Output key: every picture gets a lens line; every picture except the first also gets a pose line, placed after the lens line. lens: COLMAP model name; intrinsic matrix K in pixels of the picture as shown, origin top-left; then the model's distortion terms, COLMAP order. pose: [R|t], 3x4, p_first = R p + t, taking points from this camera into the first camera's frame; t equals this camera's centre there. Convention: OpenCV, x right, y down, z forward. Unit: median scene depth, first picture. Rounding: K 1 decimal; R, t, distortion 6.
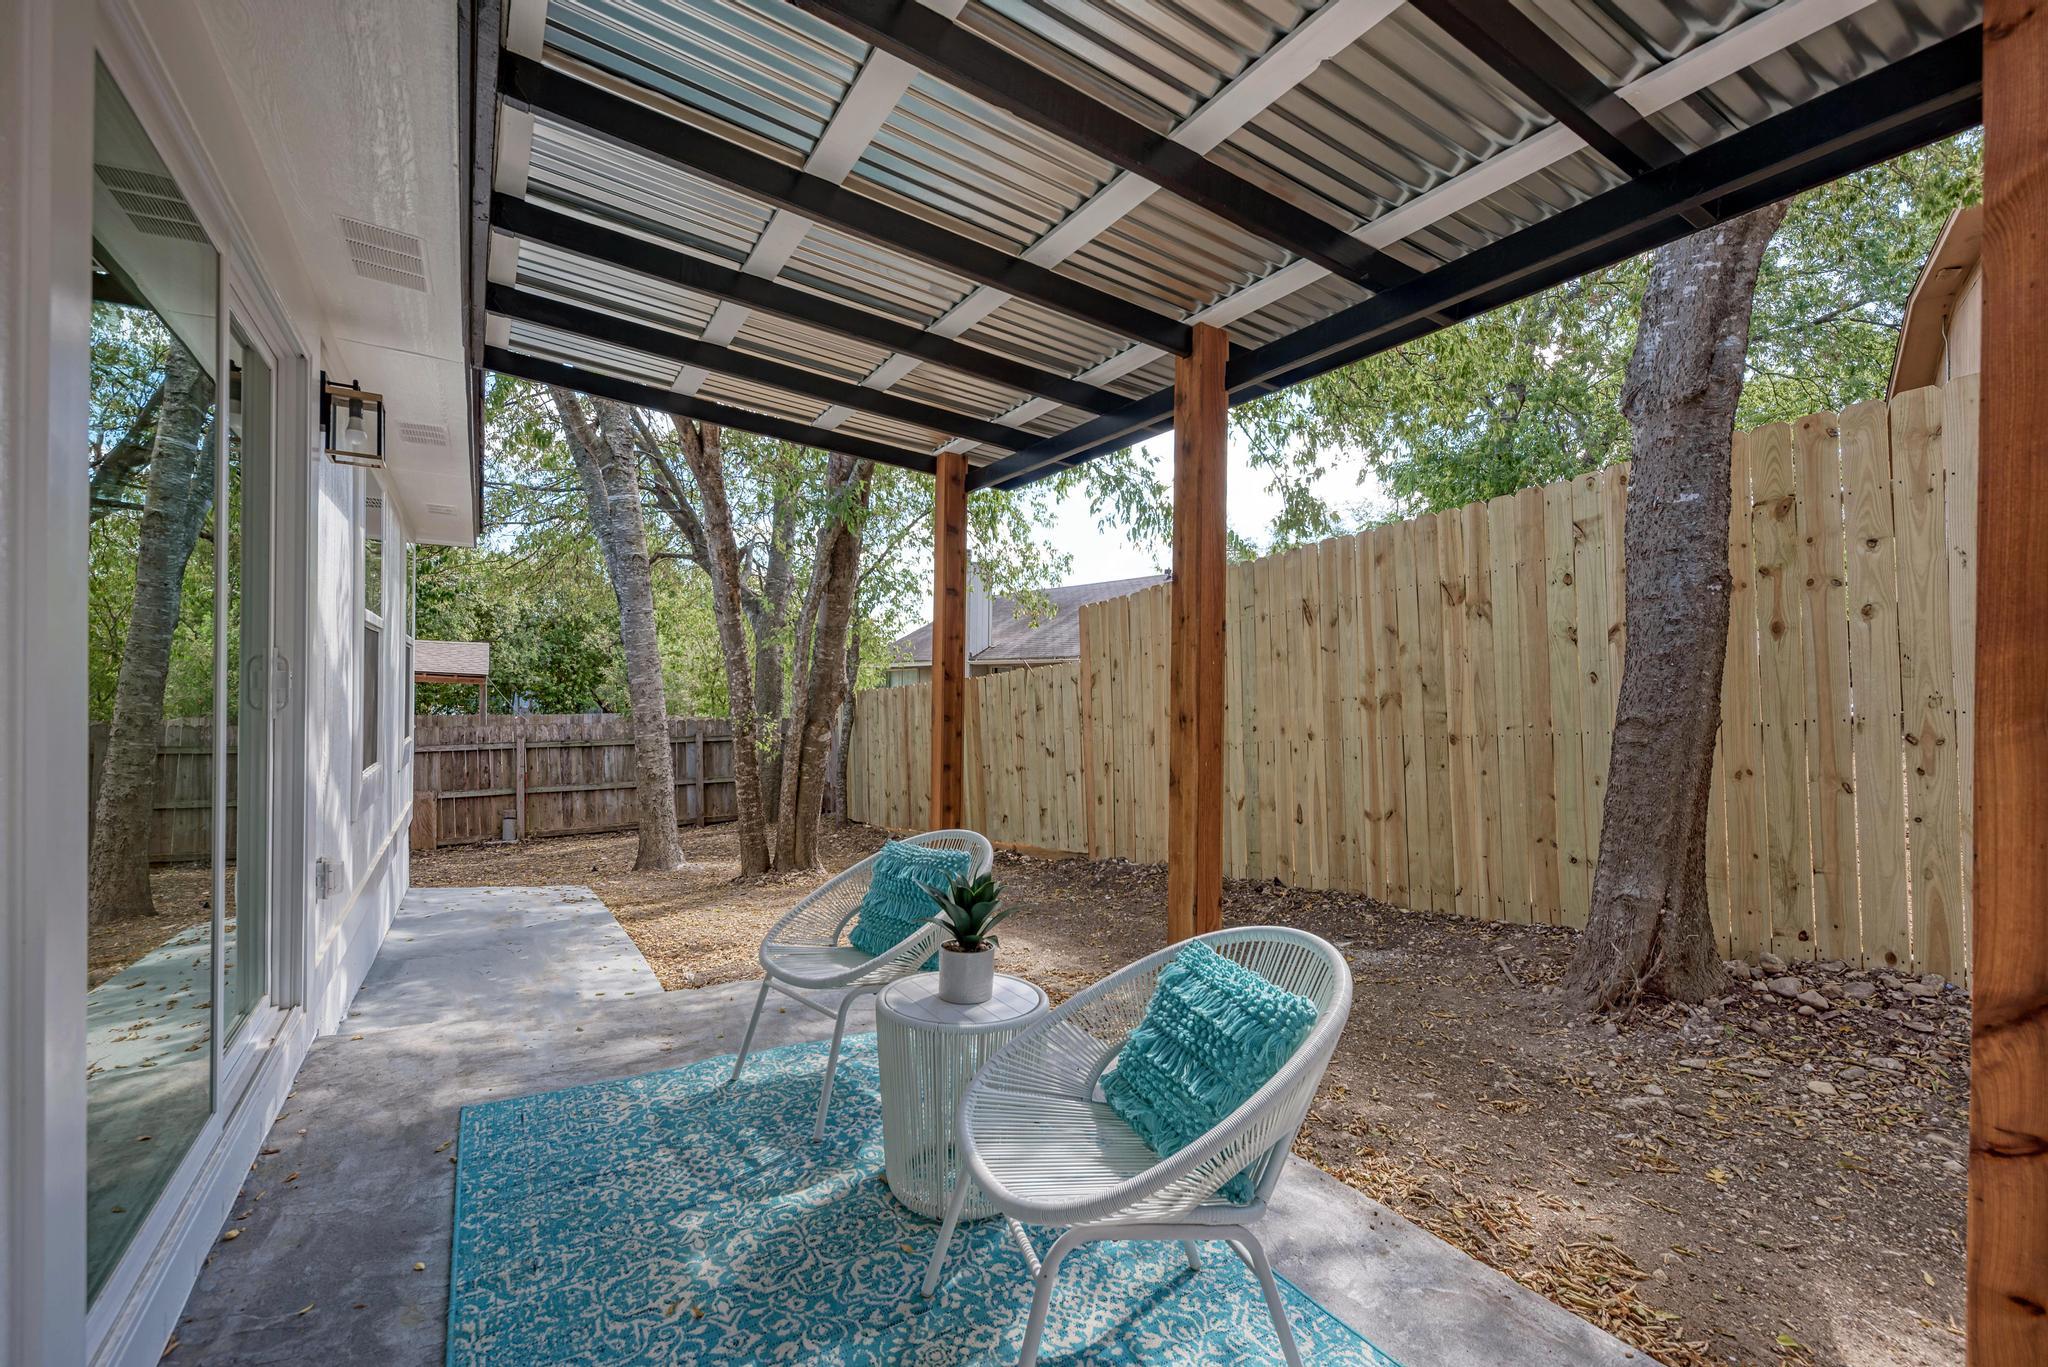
lens RADIAL K [[864.9, 0, 1005.0], [0, 864.9, 726.2], [0, 0, 1]] dist [0.010187, -0.000405]
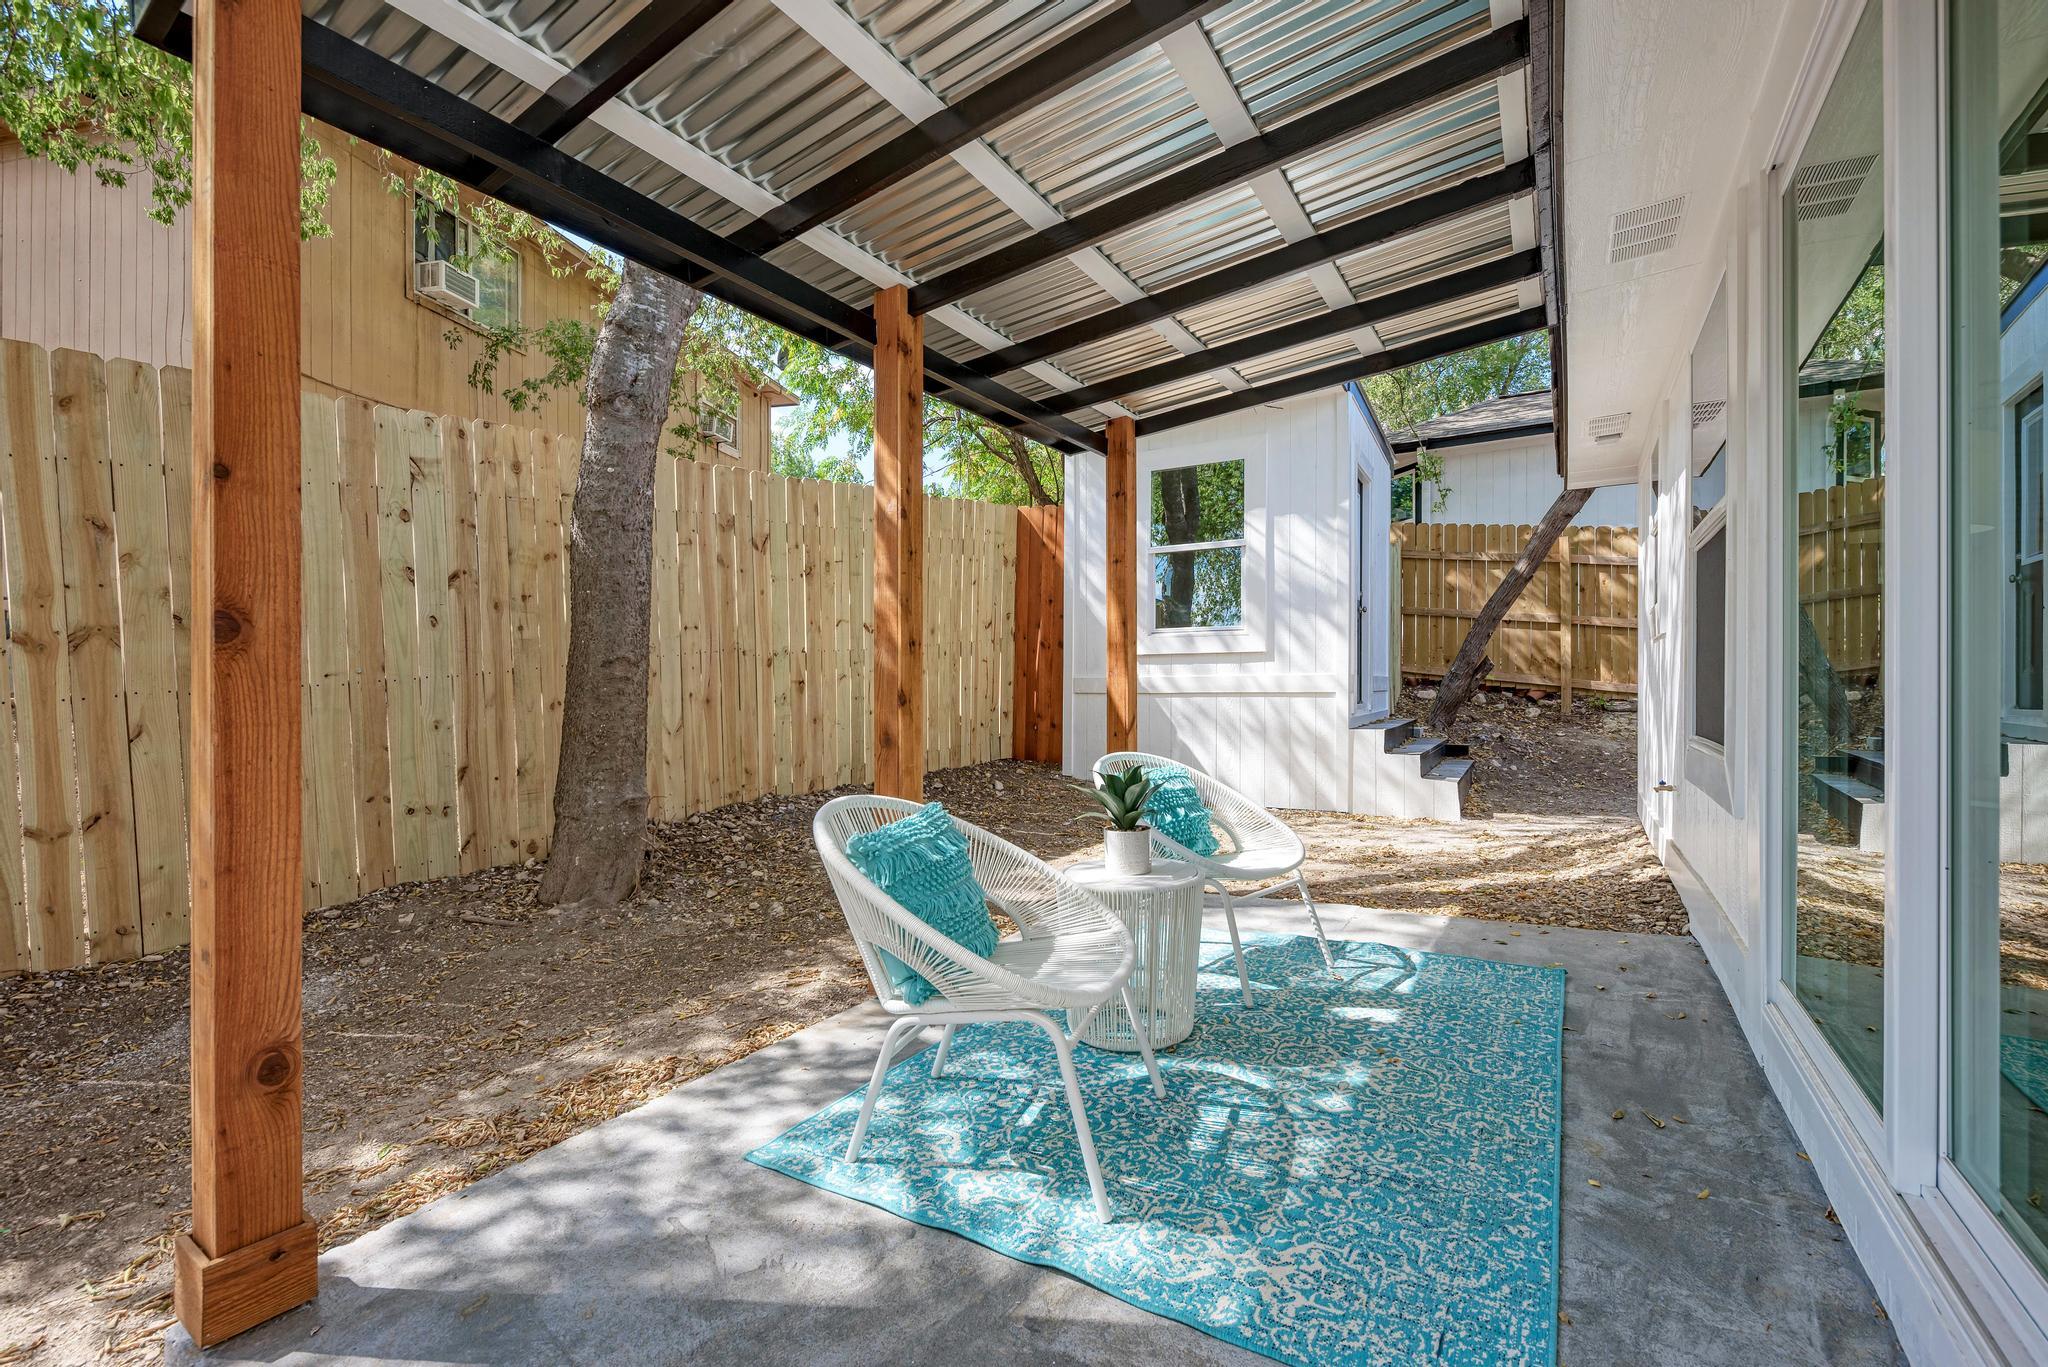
lens RADIAL K [[864.9, 0, 1039.7], [0, 864.9, 724.3], [0, 0, 1]] dist [0.010187, -0.000405]
pose [[-0.462961, -0.049816, 0.884978, -0.302849], [0.035648, 0.996565, 0.074746, 0.006820], [-0.885662, 0.066152, -0.459595, 0.486083]]
